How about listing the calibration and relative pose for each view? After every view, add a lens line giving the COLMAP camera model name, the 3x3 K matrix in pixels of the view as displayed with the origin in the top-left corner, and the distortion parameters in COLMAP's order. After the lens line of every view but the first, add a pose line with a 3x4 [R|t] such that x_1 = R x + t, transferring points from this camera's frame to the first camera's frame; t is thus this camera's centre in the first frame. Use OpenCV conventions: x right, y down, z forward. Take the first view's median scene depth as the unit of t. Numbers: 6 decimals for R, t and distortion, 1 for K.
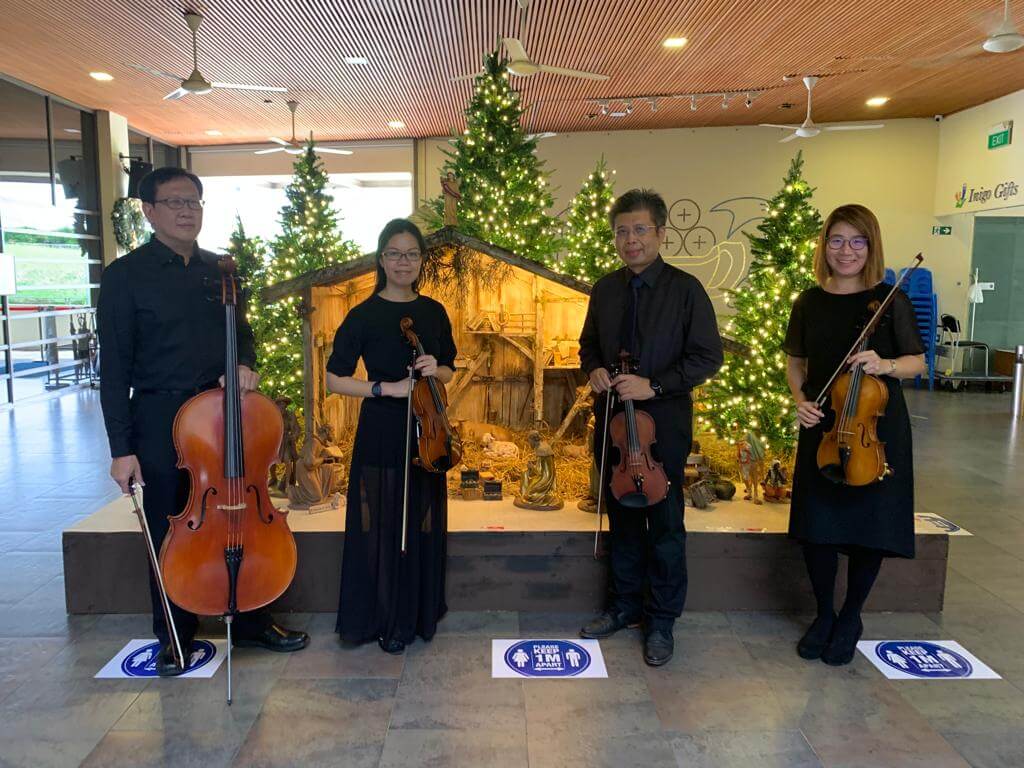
lens RADIAL K [[855.0, 0, 509.8], [0, 855.0, 385.0], [0, 0, 1]] dist [0.017042, -0.009225]
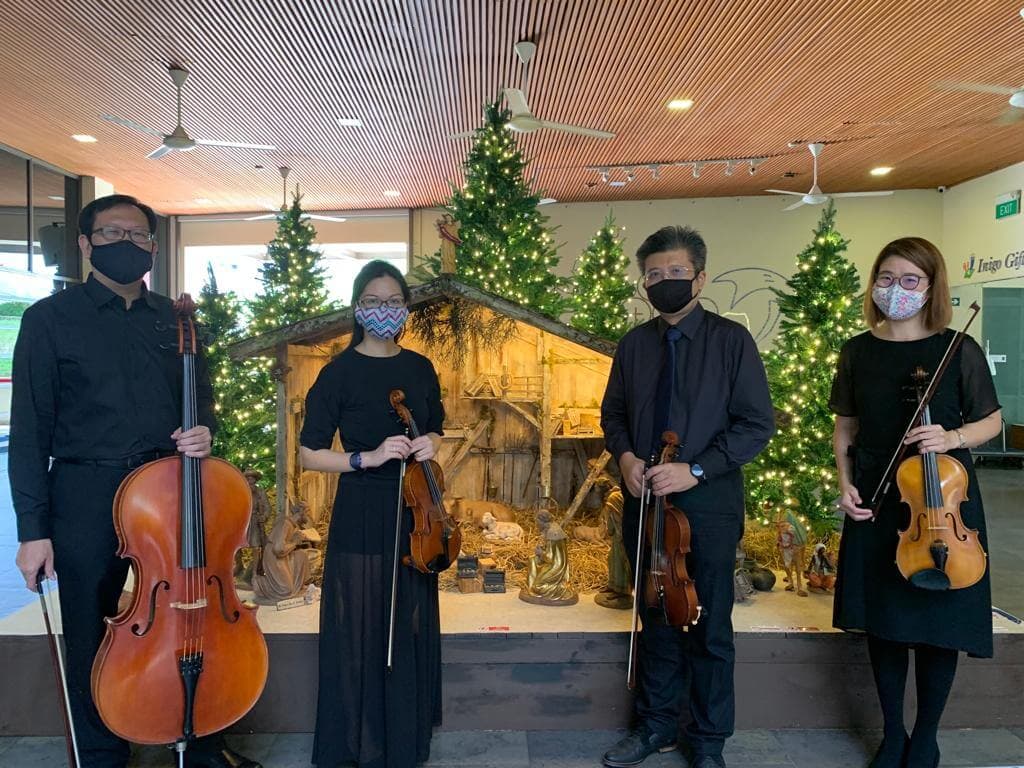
lens RADIAL K [[855.0, 0, 514.3], [0, 855.0, 384.8], [0, 0, 1]] dist [0.017042, -0.009225]
pose [[0.999928, 0.001030, 0.011947, -0.009405], [0.000049, 0.995946, -0.089955, 0.004656], [-0.011991, 0.089949, 0.995874, 0.112480]]
